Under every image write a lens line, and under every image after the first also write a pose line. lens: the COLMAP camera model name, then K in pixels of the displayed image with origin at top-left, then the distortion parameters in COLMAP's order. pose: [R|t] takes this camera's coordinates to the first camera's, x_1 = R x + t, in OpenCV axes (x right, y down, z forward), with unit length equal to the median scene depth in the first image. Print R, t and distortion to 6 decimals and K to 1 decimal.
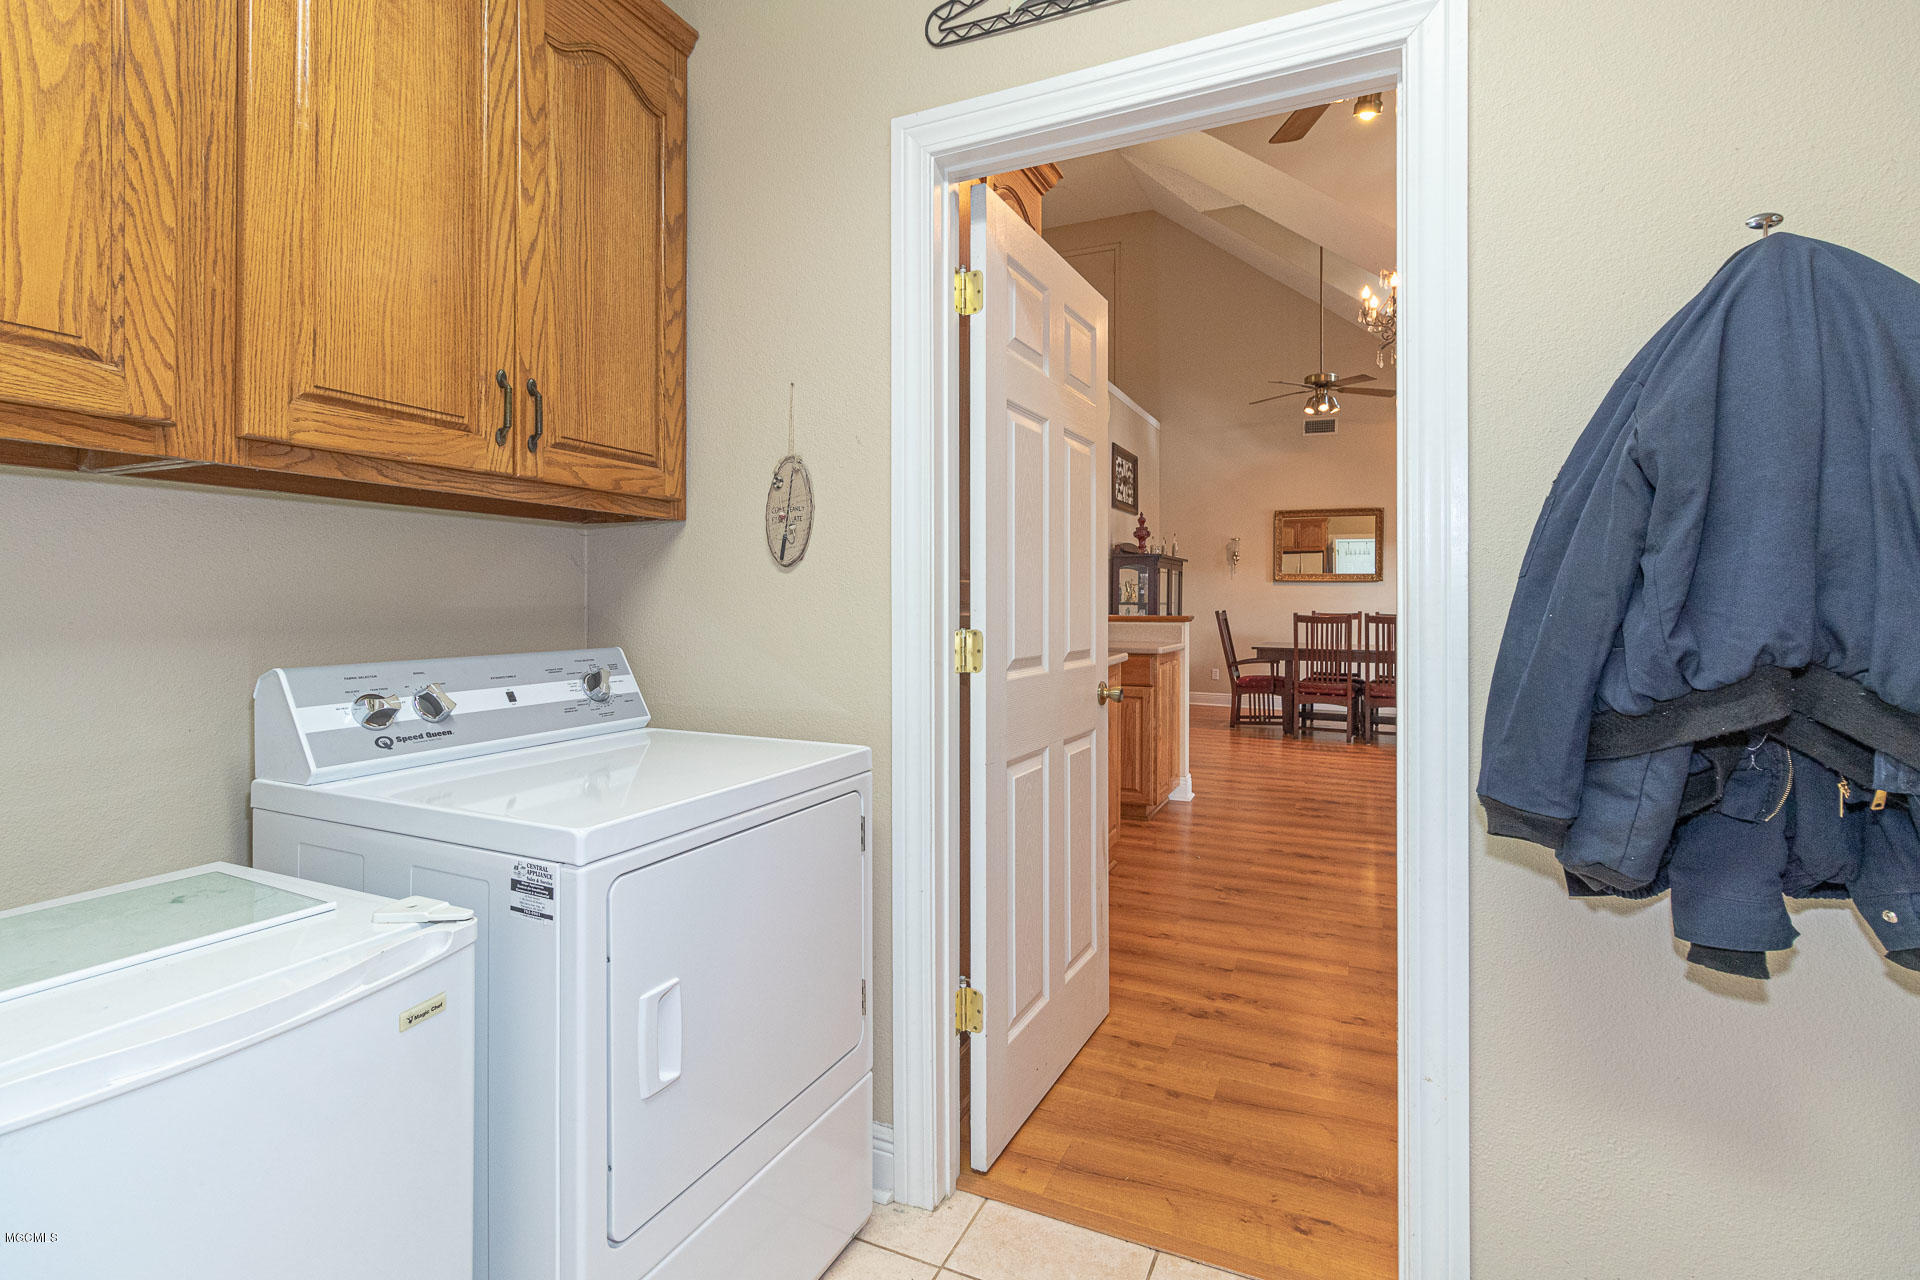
lens RADIAL K [[896.8, 0, 956.7], [0, 896.8, 621.8], [0, 0, 1]] dist [0.006093, -0.000172]
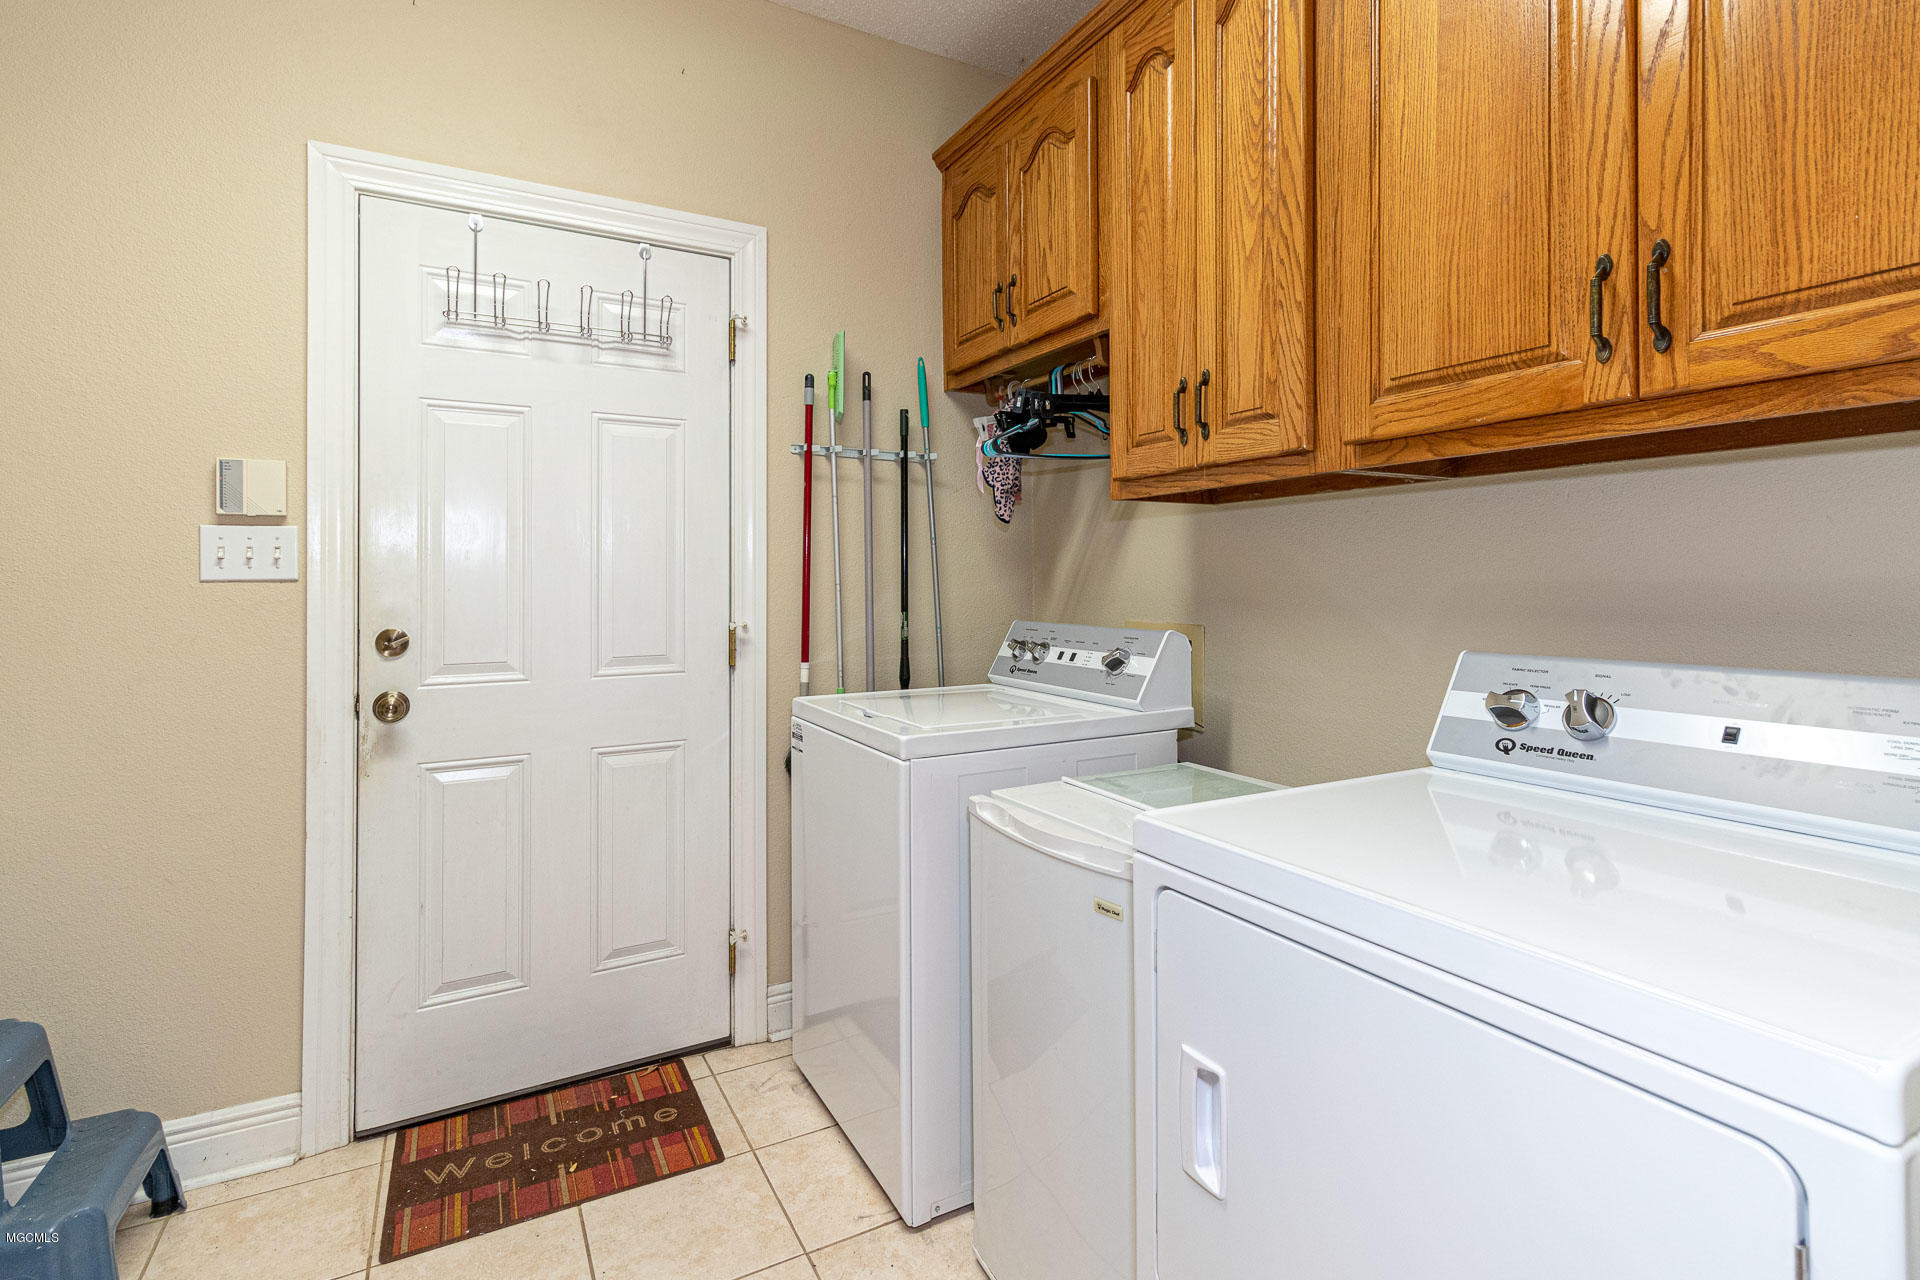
lens RADIAL K [[896.8, 0, 925.8], [0, 896.8, 570.2], [0, 0, 1]] dist [0.006093, -0.000172]
pose [[-0.601398, -0.002654, -0.798945, 0.403770], [-0.006202, 0.999980, 0.001347, -0.033771], [0.798925, 0.005765, -0.601403, 1.080034]]
